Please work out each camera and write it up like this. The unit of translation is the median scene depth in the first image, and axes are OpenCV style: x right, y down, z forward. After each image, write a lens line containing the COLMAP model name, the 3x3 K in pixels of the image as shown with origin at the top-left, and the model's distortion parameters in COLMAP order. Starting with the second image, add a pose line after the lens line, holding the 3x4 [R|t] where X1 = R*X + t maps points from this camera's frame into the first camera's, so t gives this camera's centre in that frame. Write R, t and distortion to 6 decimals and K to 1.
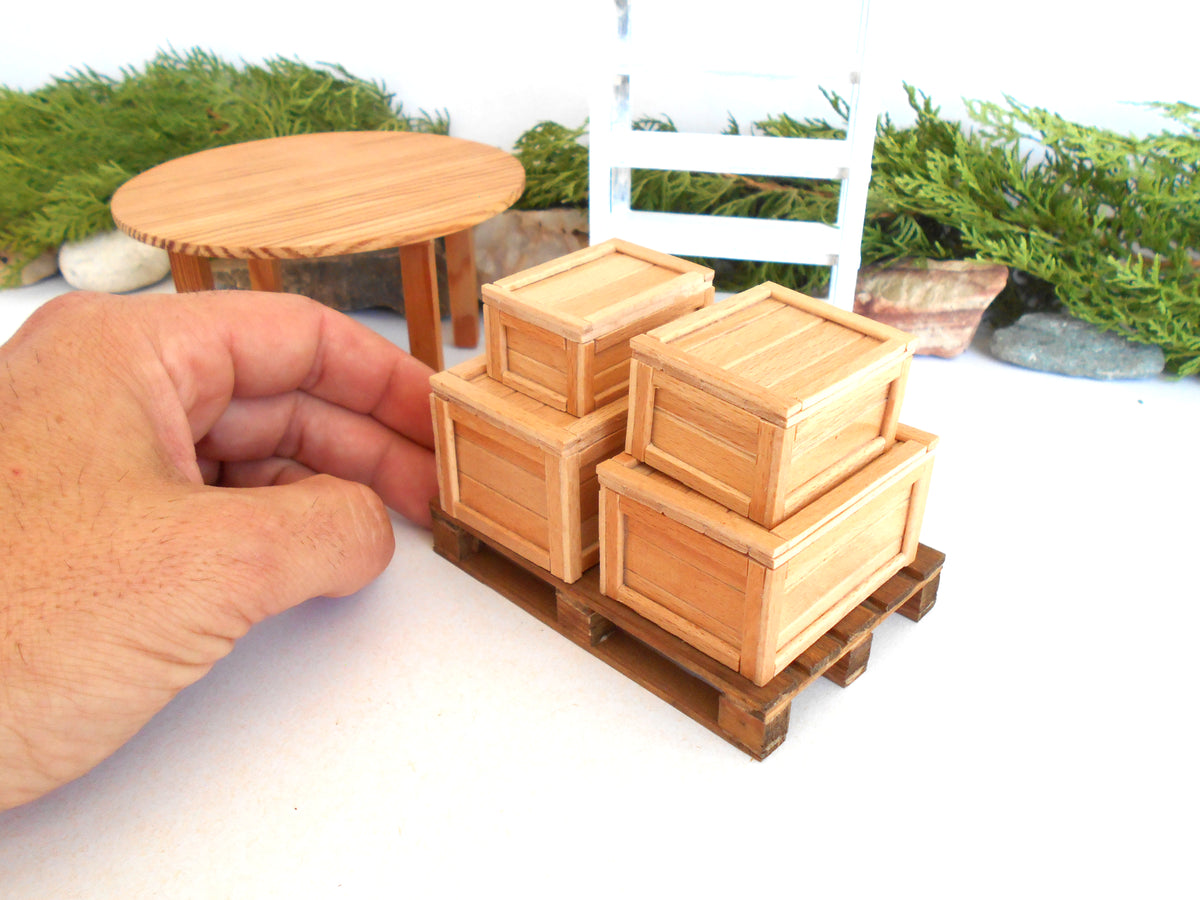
lens RADIAL K [[1067.3, 0, 604.0], [0, 1067.3, 455.7], [0, 0, 1]] dist [-0.009401, 0.010837]
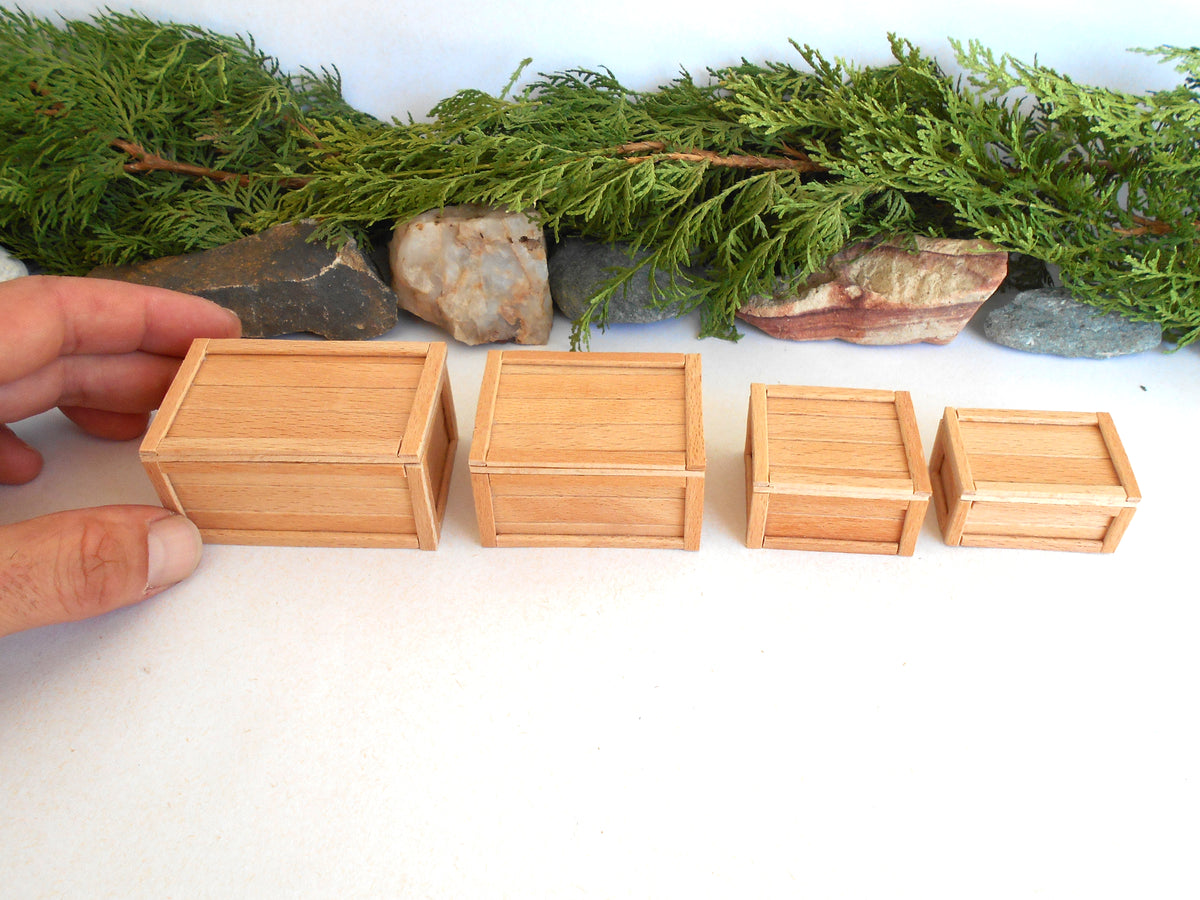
lens RADIAL K [[1067.3, 0, 612.3], [0, 1067.3, 469.0], [0, 0, 1]] dist [-0.009401, 0.010837]
pose [[0.986583, -0.120136, 0.110548, -0.076042], [0.089112, 0.963634, 0.251928, -0.250574], [-0.136793, -0.238696, 0.961411, 0.122582]]
